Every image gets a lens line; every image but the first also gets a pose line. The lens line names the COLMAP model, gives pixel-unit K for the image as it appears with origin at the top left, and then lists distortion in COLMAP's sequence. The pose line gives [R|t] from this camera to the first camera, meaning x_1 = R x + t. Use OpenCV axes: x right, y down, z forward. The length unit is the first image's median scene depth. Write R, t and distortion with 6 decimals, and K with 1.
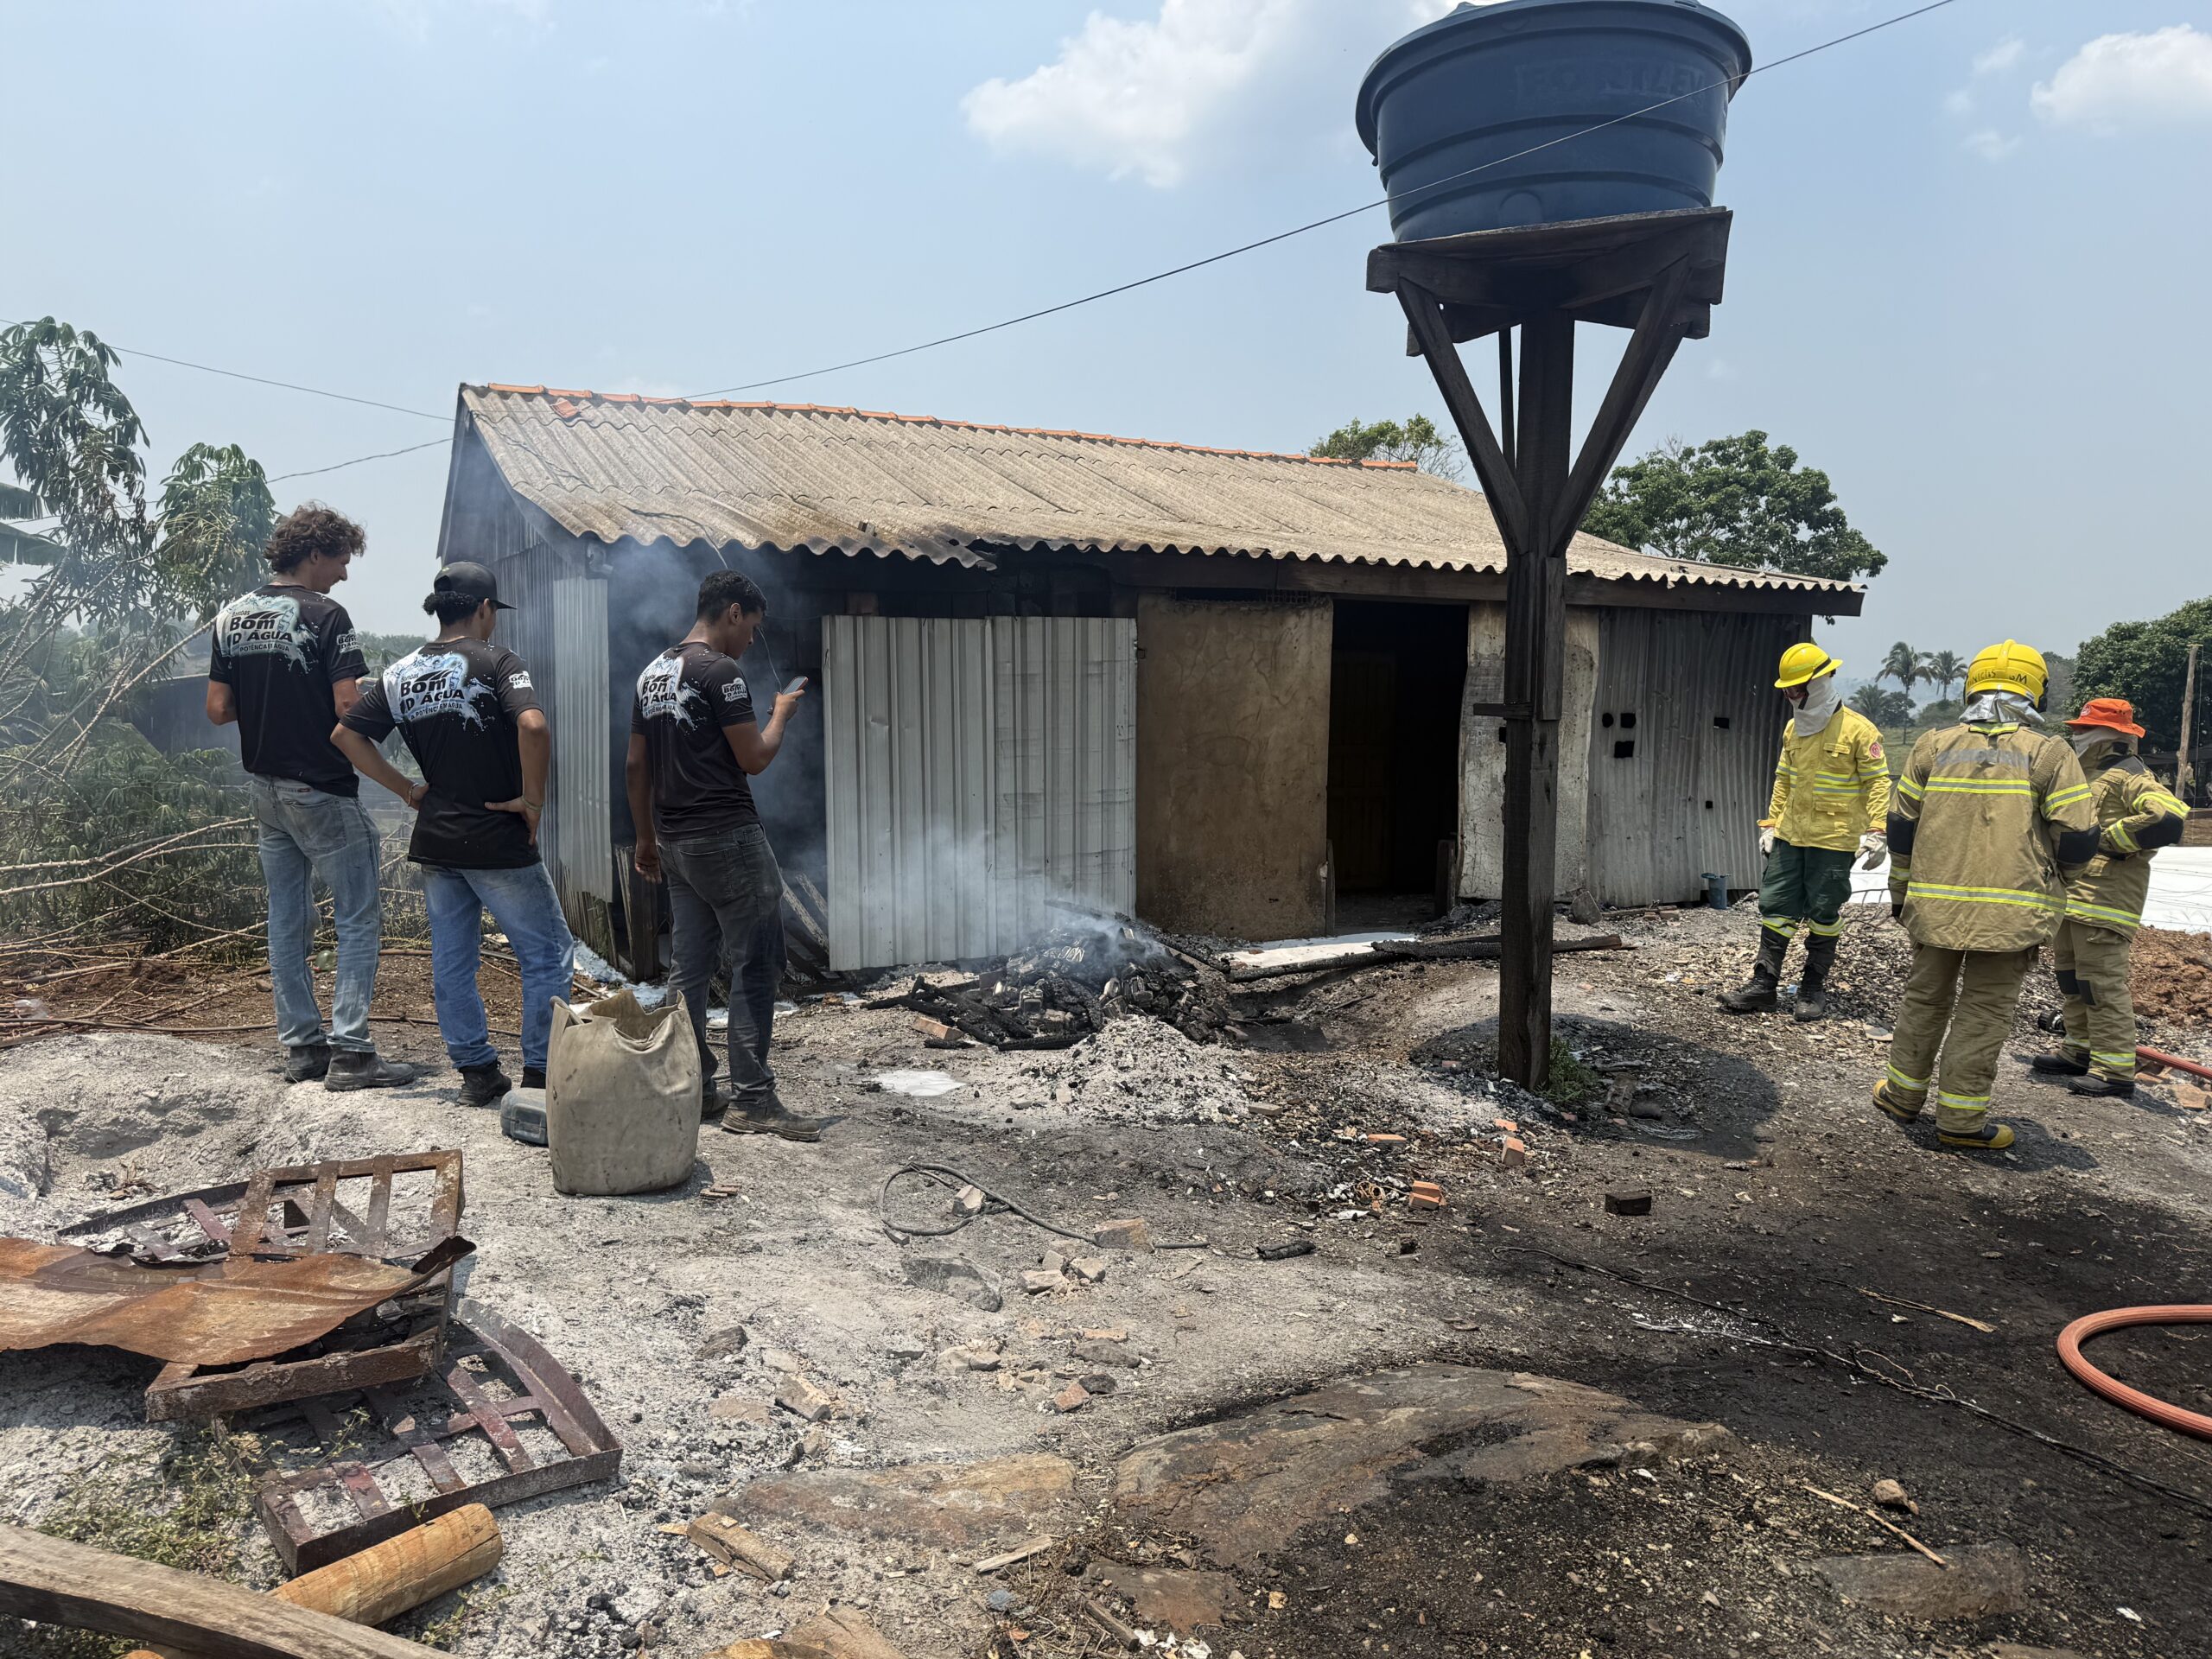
lens RADIAL K [[1541.2, 0, 1119.8], [0, 1541.2, 818.8], [0, 0, 1]] dist [0.171123, -0.280315]
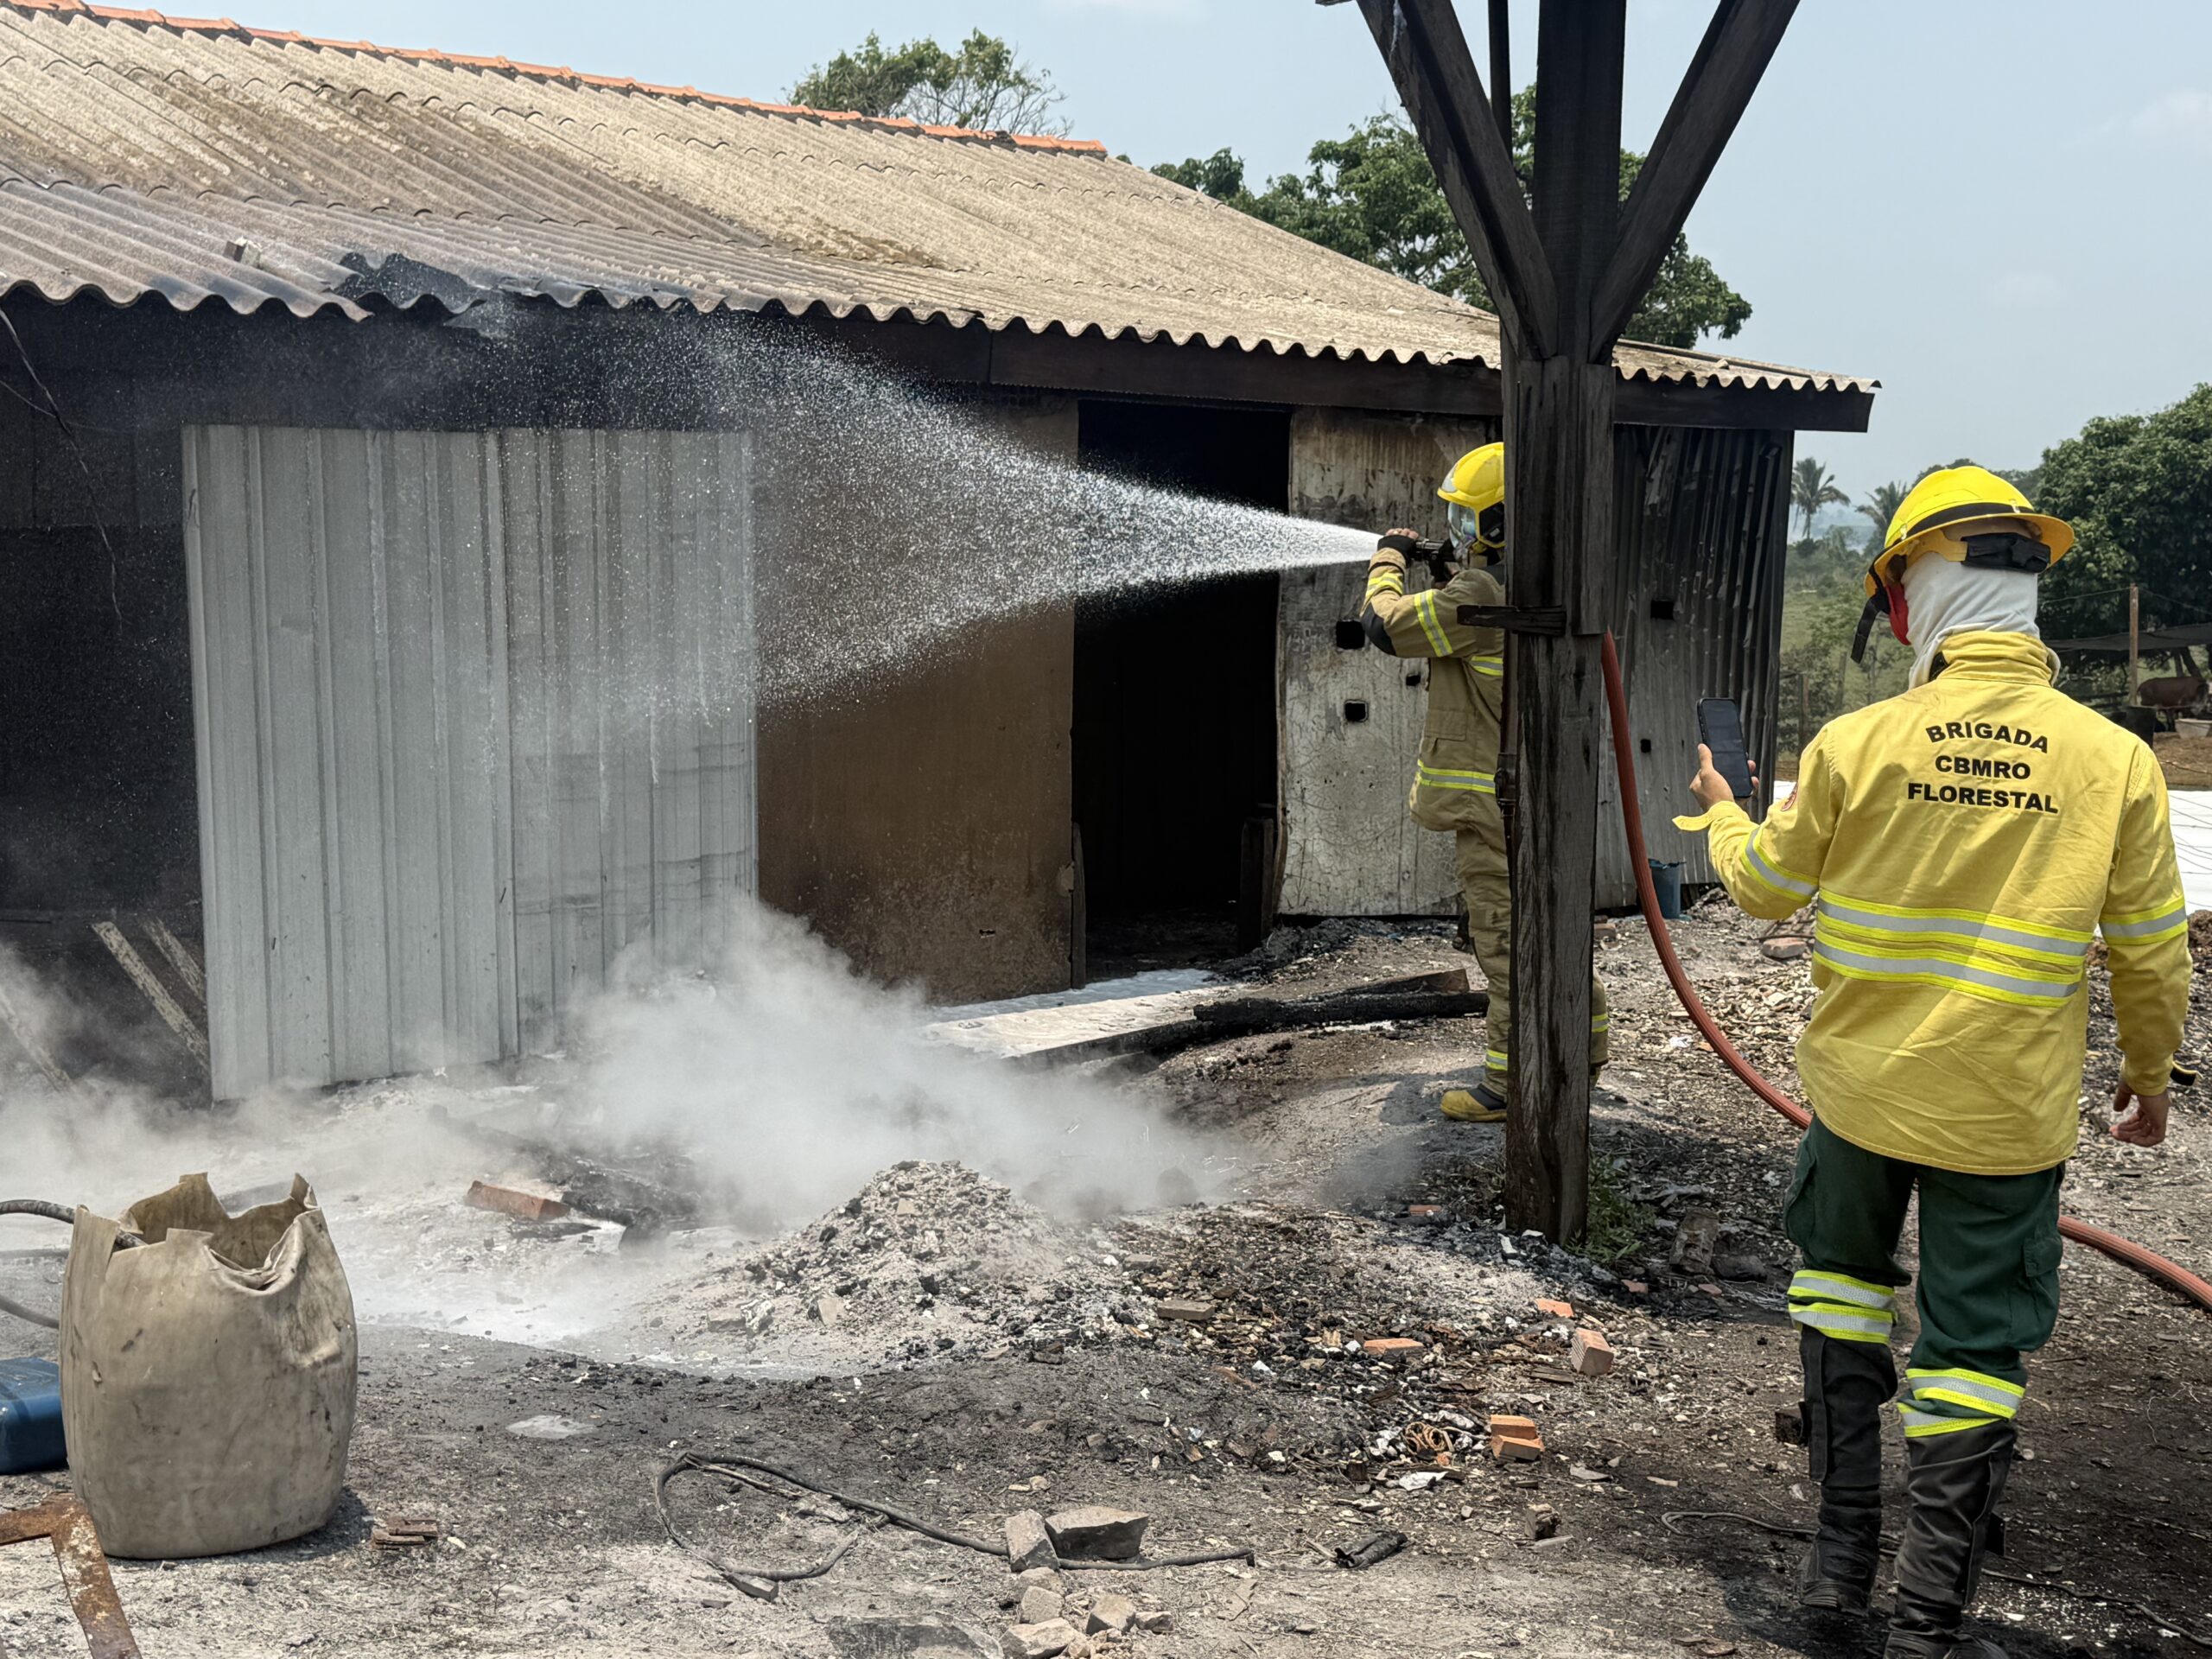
lens RADIAL K [[2815.9, 0, 1106.0], [0, 2815.9, 829.5], [0, 0, 1]] dist [0.222647, -0.559510]
pose [[0.970058, -0.025037, 0.241579, -0.121357], [0.018569, 0.999407, 0.029012, -0.016307], [-0.242162, -0.023657, 0.969947, -0.014779]]
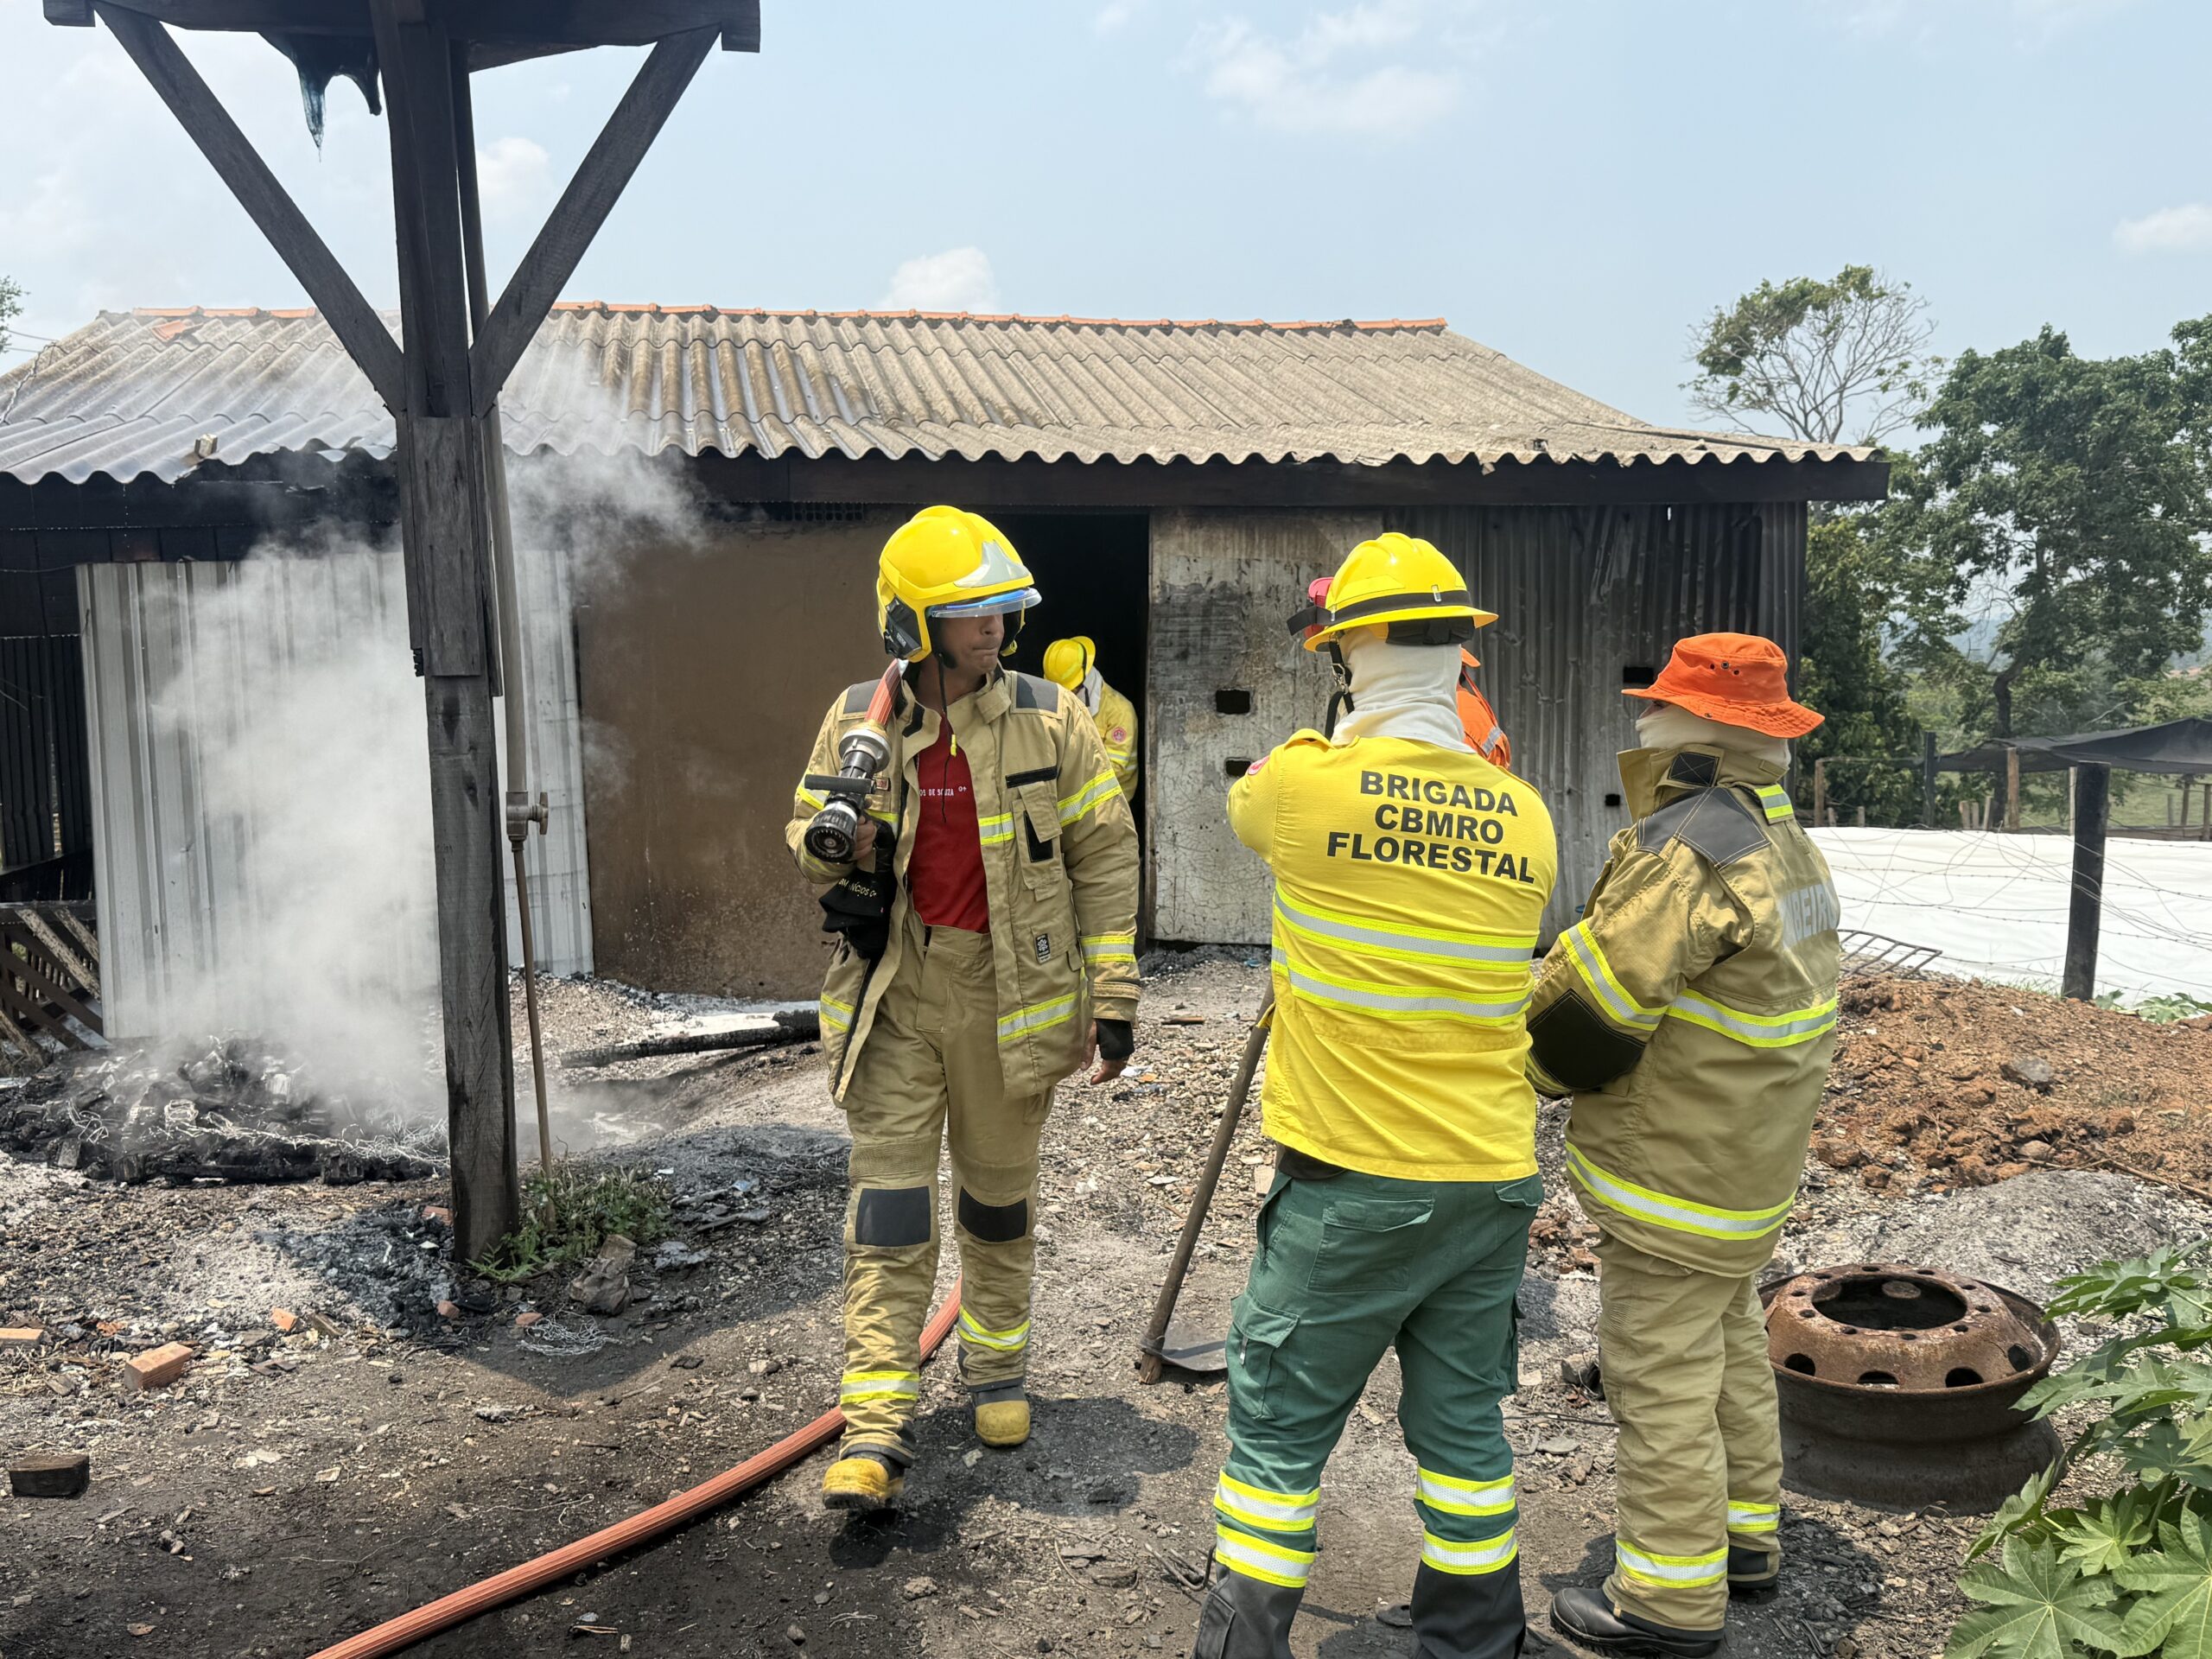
lens RADIAL K [[1895.4, 0, 1106.0], [0, 1895.4, 829.5], [0, 0, 1]] dist [0.161578, -0.256794]
pose [[0.961111, -0.007978, -0.276048, 0.520959], [0.008902, 0.999958, 0.002093, -0.000353], [0.276020, -0.004469, 0.961142, 0.225416]]
